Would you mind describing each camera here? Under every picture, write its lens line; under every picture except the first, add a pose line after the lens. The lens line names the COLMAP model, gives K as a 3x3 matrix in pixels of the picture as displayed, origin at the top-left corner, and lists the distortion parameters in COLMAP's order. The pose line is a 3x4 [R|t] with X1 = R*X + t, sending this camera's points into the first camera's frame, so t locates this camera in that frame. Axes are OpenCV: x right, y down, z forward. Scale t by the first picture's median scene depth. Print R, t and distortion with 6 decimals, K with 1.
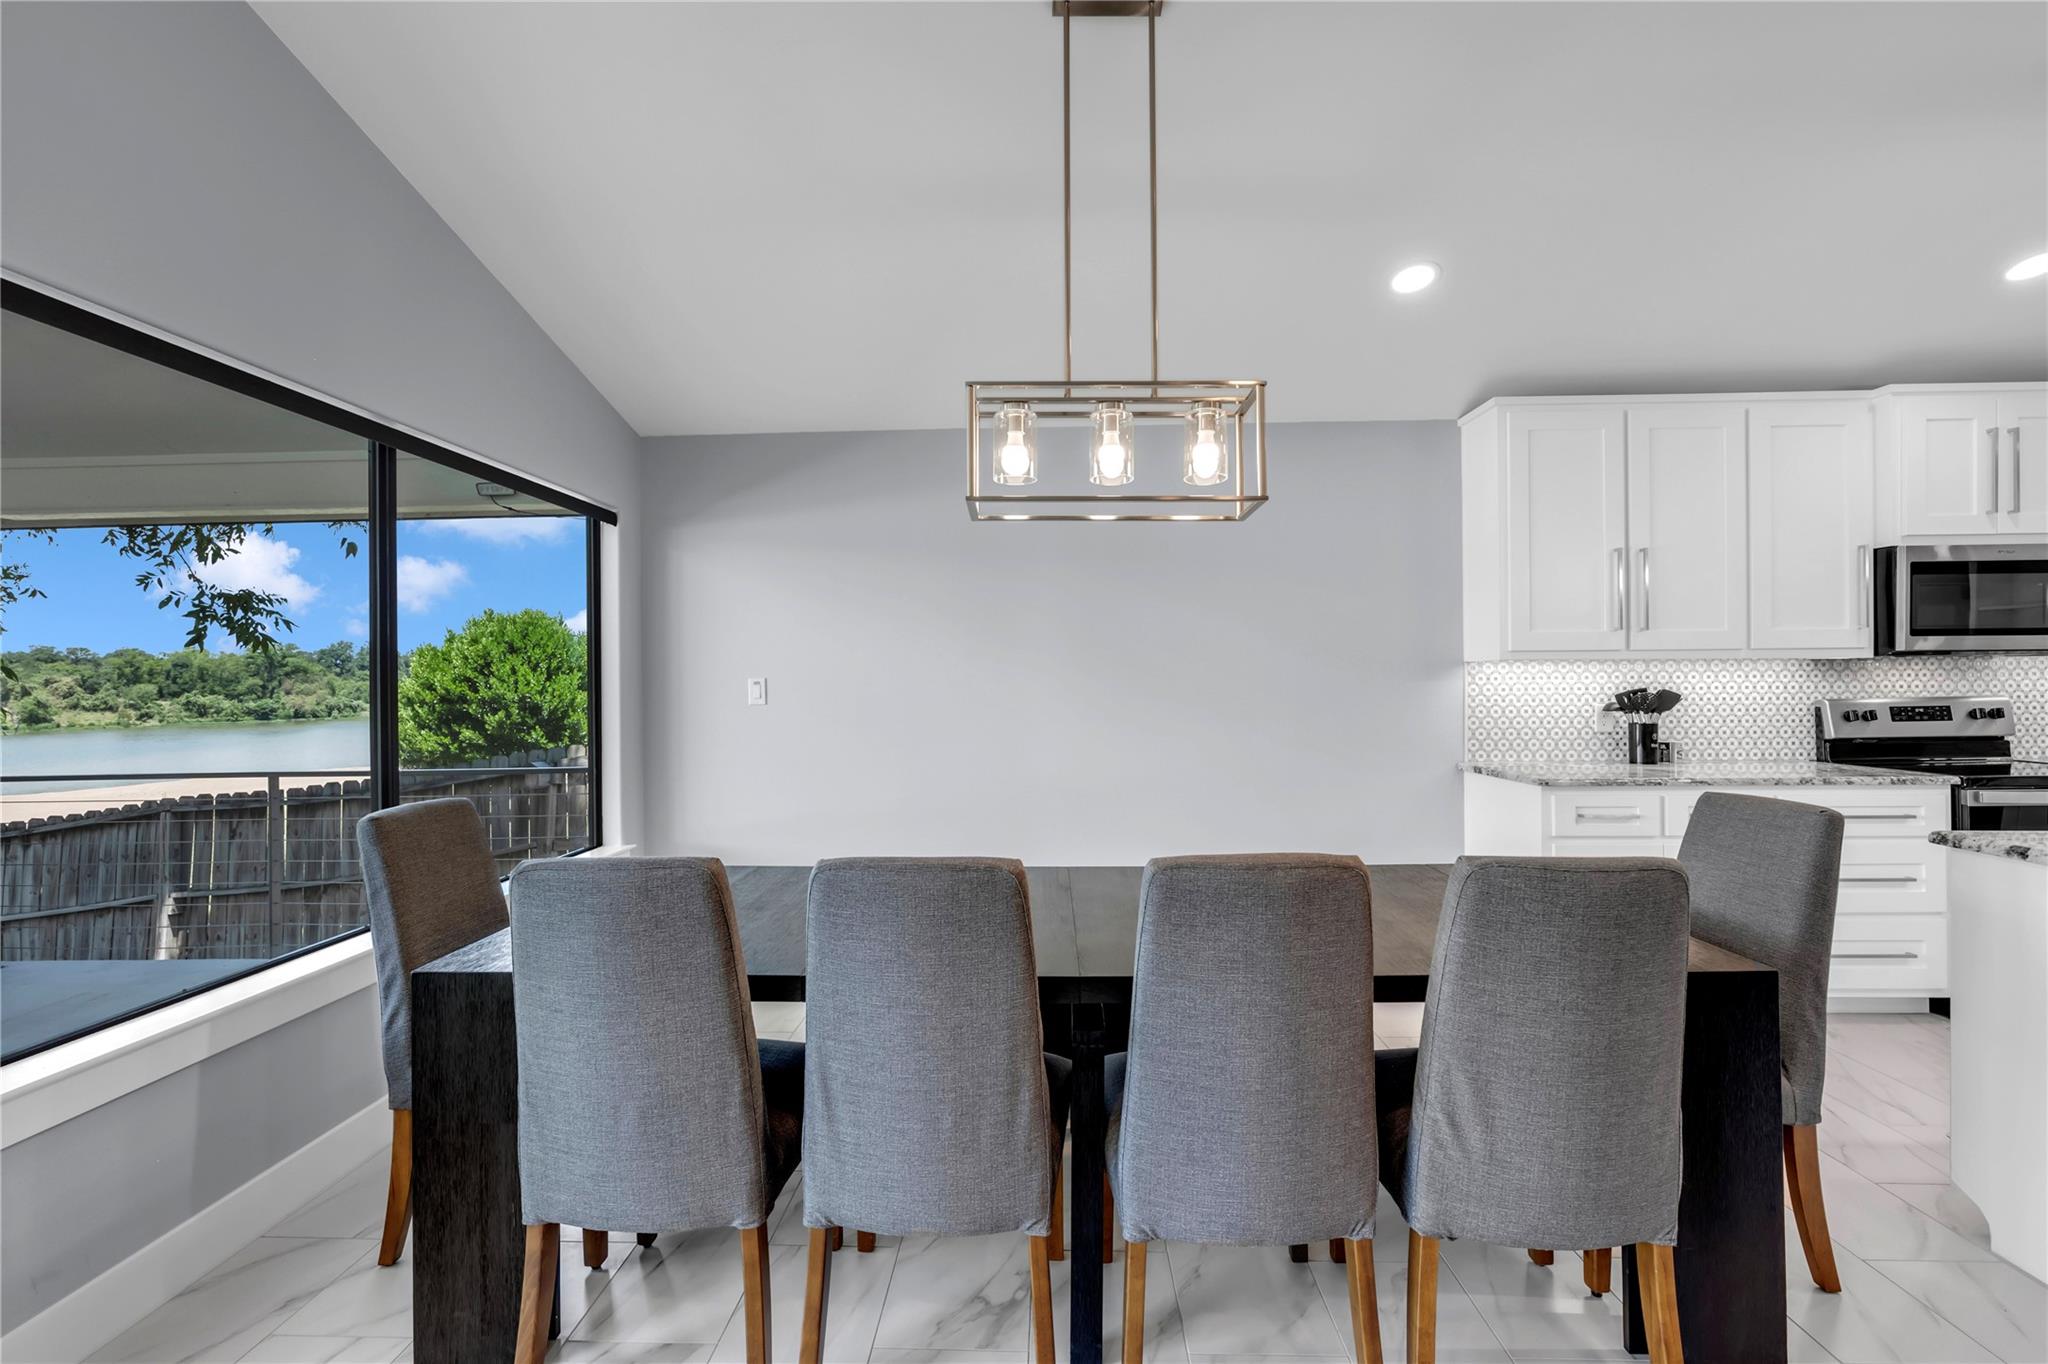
lens RADIAL K [[840.9, 0, 1011.8], [0, 840.9, 667.2], [0, 0, 1]] dist [-0.002038, -0.000672]
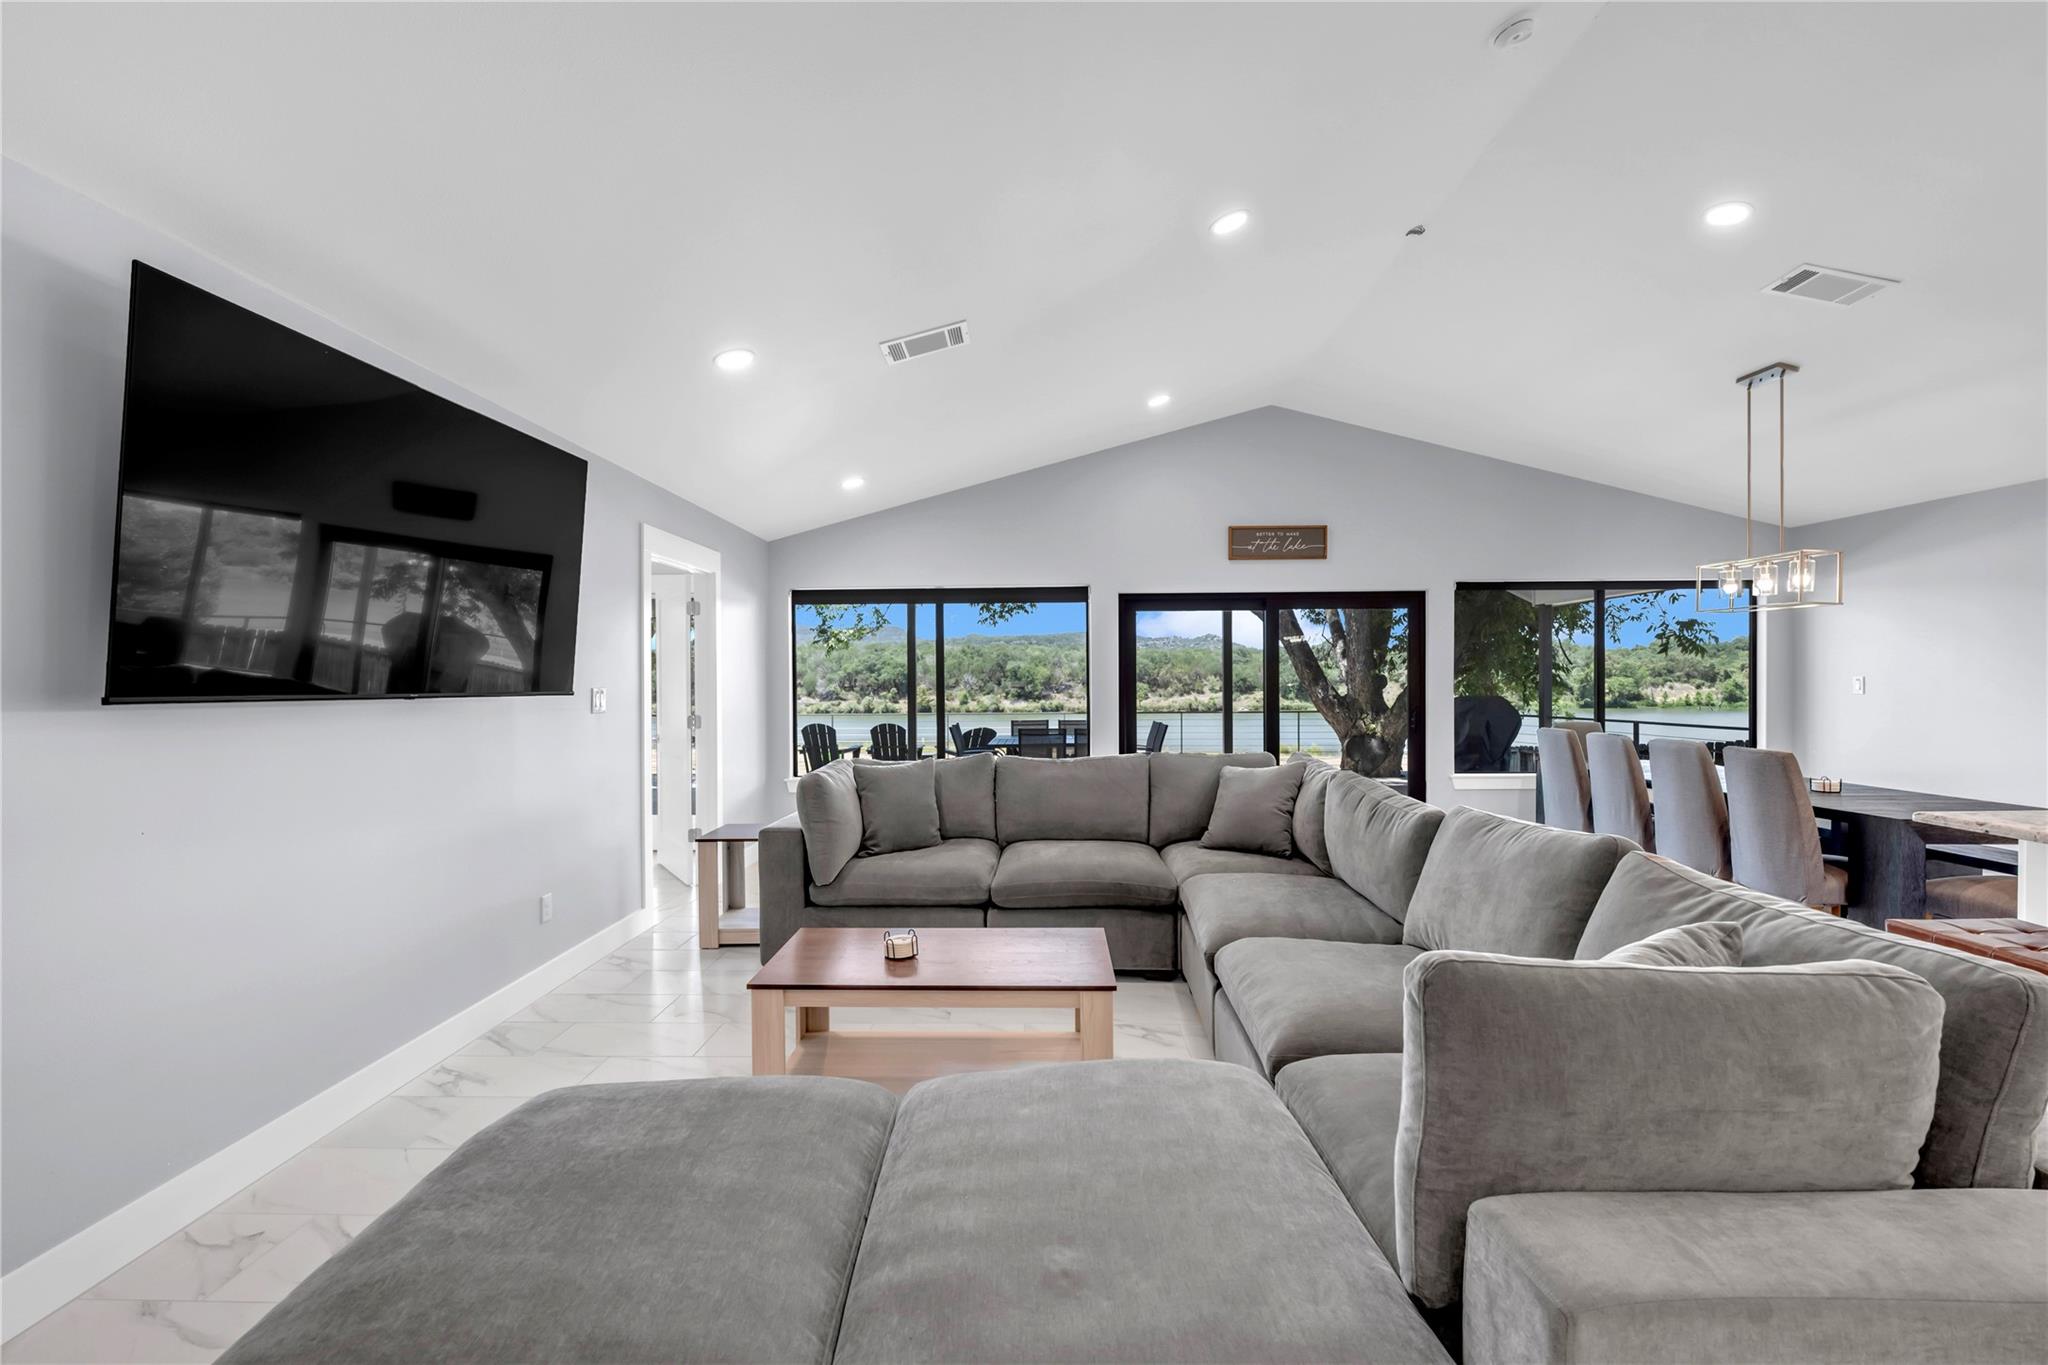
lens RADIAL K [[840.9, 0, 1005.5], [0, 840.9, 666.9], [0, 0, 1]] dist [-0.002038, -0.000672]
pose [[-0.017943, -0.002582, -0.999836, 1.308052], [0.021132, 0.999772, -0.002961, -0.031000], [0.999616, -0.021181, -0.017884, -0.571386]]
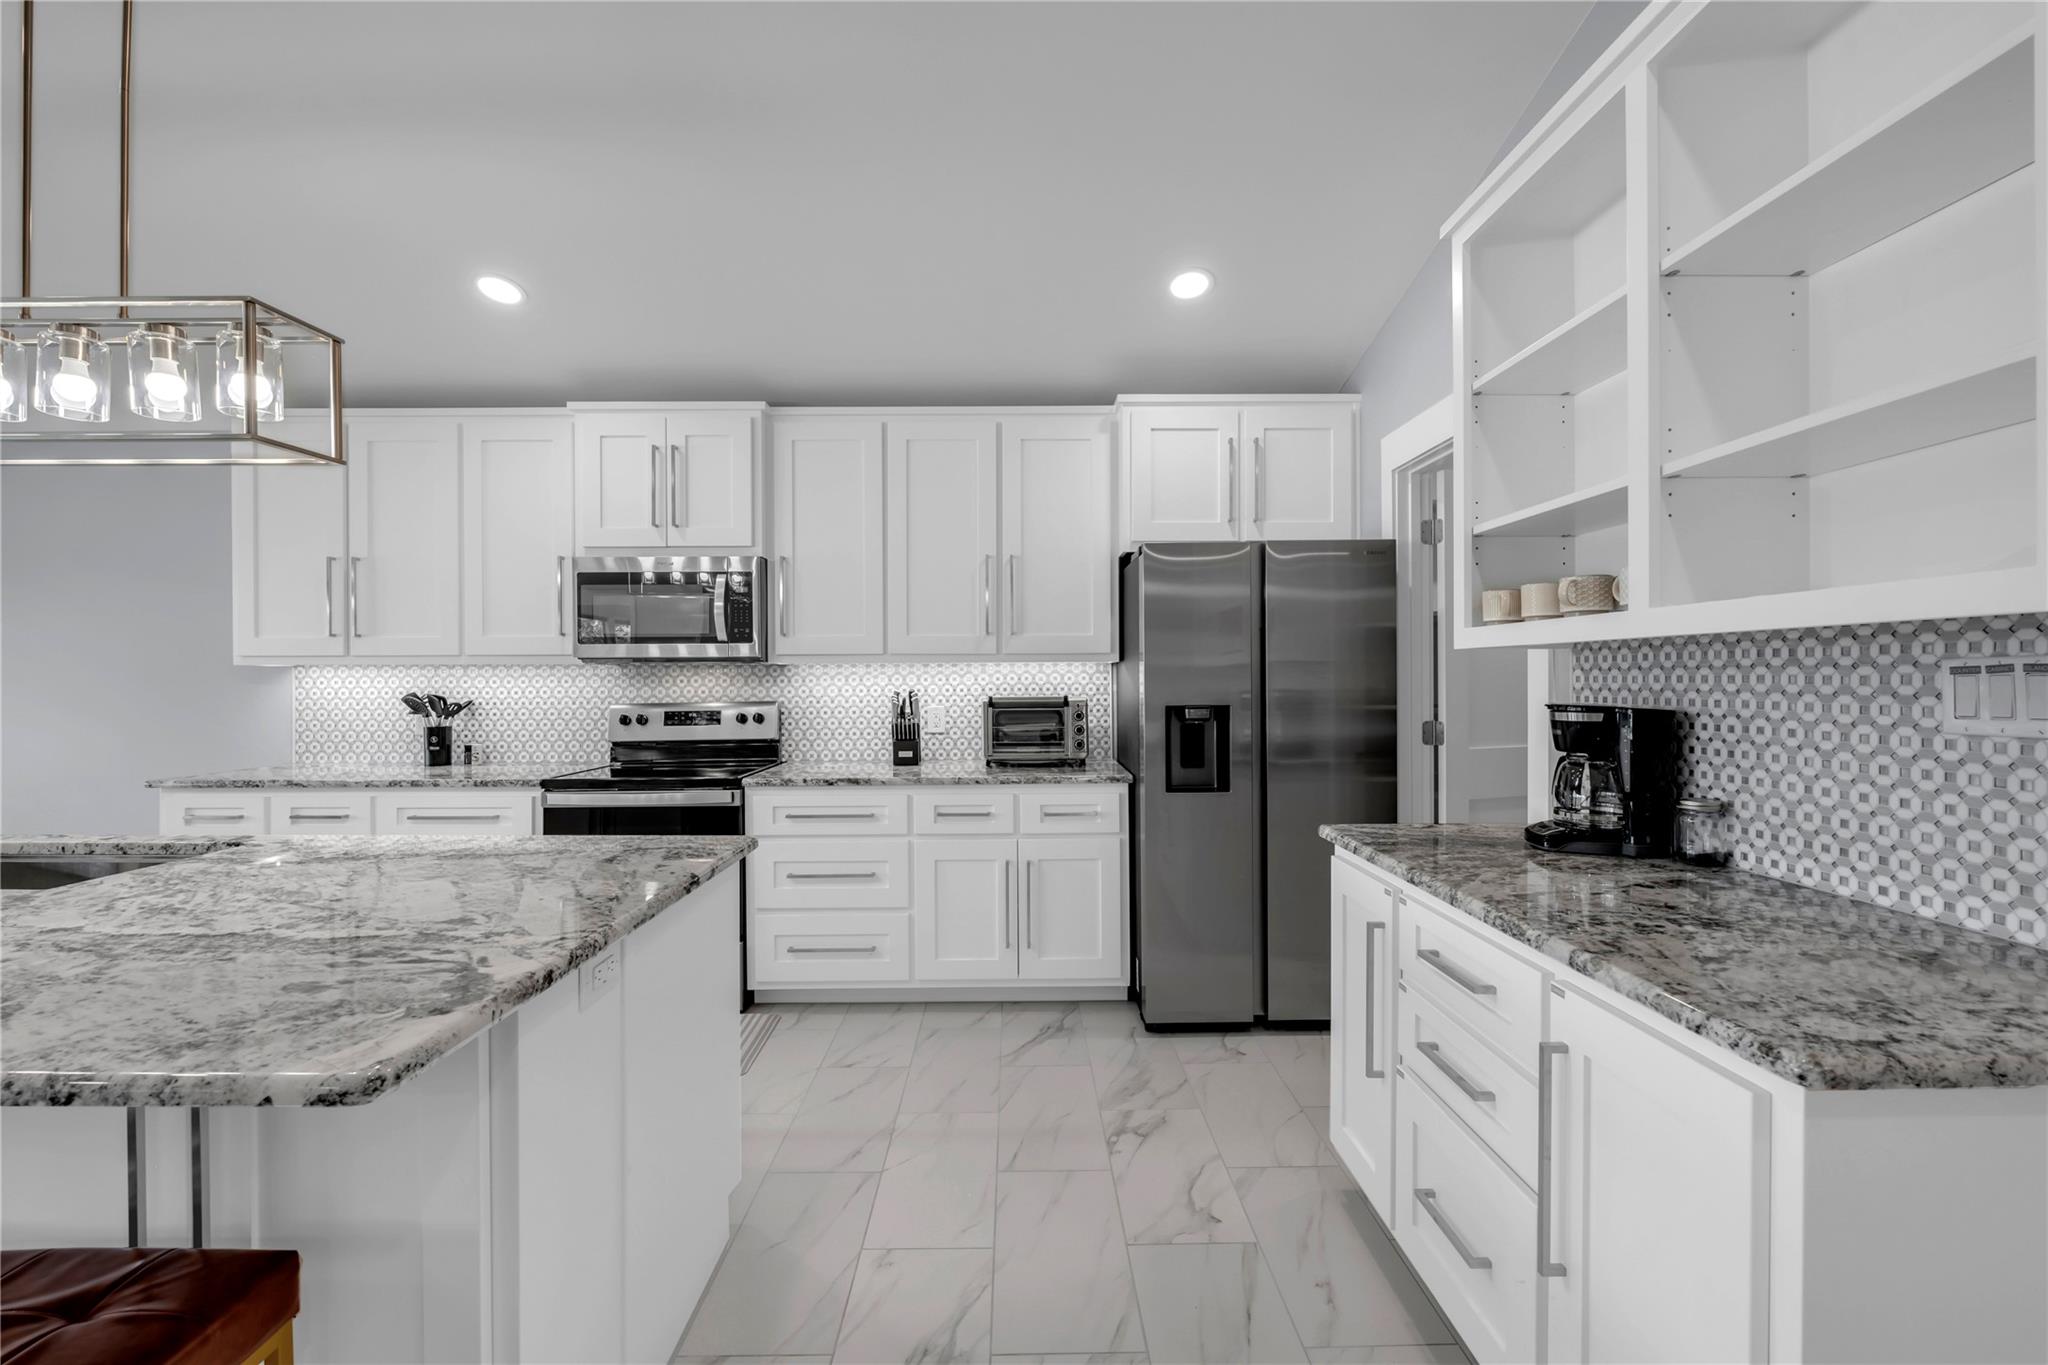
lens RADIAL K [[840.9, 0, 1043.4], [0, 840.9, 681.1], [0, 0, 1]] dist [-0.002038, -0.000672]
pose [[0.999470, 0.007569, 0.031649, 1.453689], [-0.008068, 0.999845, 0.015649, -0.011312], [-0.031525, -0.015896, 0.999377, -0.057934]]
